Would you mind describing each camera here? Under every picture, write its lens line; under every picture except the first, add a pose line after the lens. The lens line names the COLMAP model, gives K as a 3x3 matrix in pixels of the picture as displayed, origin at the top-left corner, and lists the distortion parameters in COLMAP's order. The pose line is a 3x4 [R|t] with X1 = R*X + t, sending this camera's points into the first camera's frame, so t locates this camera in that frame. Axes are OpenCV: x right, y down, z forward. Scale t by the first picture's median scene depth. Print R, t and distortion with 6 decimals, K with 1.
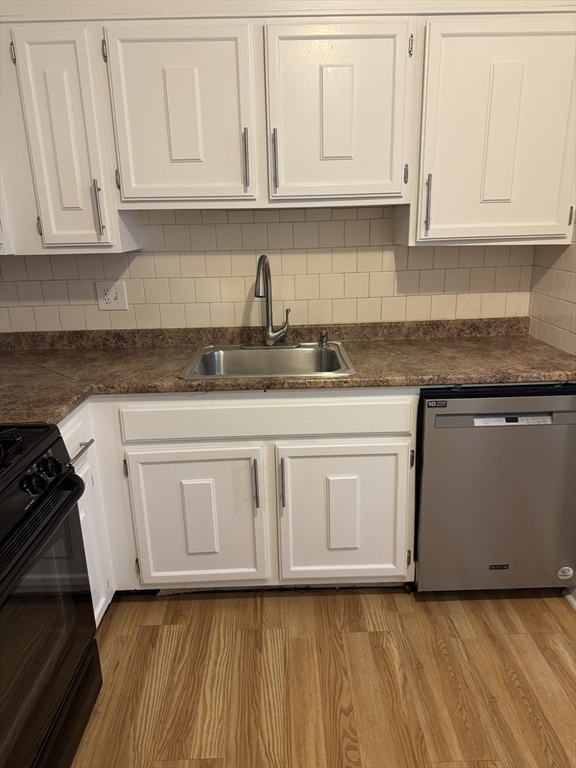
lens RADIAL K [[545.6, 0, 289.0], [0, 545.6, 386.3], [0, 0, 1]] dist [0.070739, -0.083592]
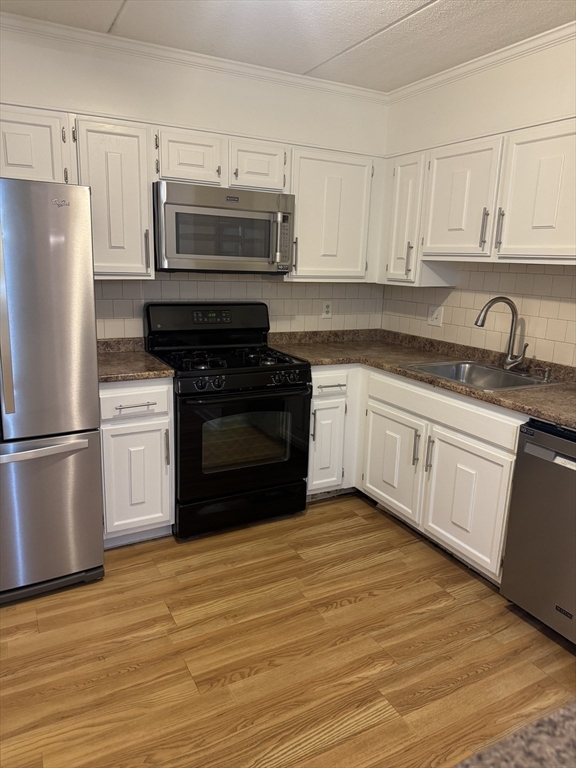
lens RADIAL K [[547.3, 0, 288.0], [0, 547.3, 384.0], [0, 0, 1]] dist [0.184262, -0.187779]
pose [[0.455678, 0.240129, -0.857144, 0.992658], [-0.302011, 0.947516, 0.104890, -0.033635], [0.837345, 0.211071, 0.504284, -0.059632]]
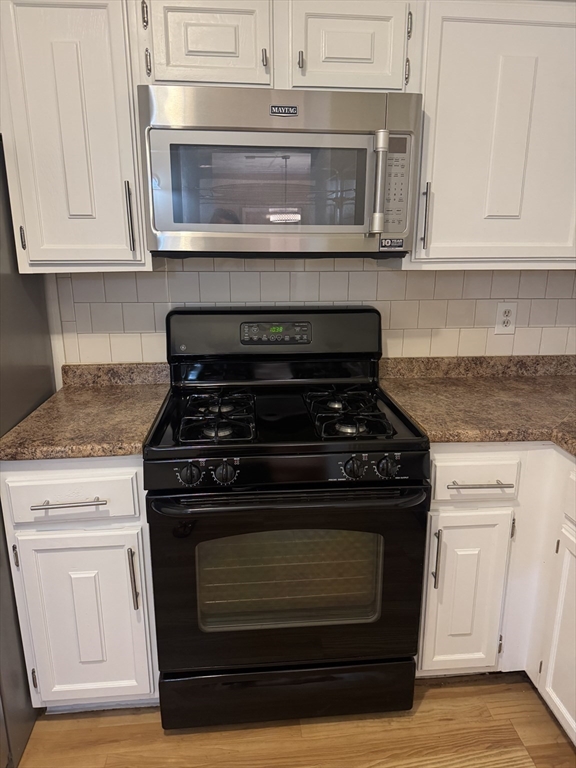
lens RADIAL K [[545.6, 0, 289.0], [0, 545.6, 386.3], [0, 0, 1]] dist [0.070739, -0.083592]
pose [[0.077525, 0.289069, -0.954164, 0.360406], [-0.295319, 0.920753, 0.254952, -0.147566], [0.952248, 0.262017, 0.156749, 0.442069]]
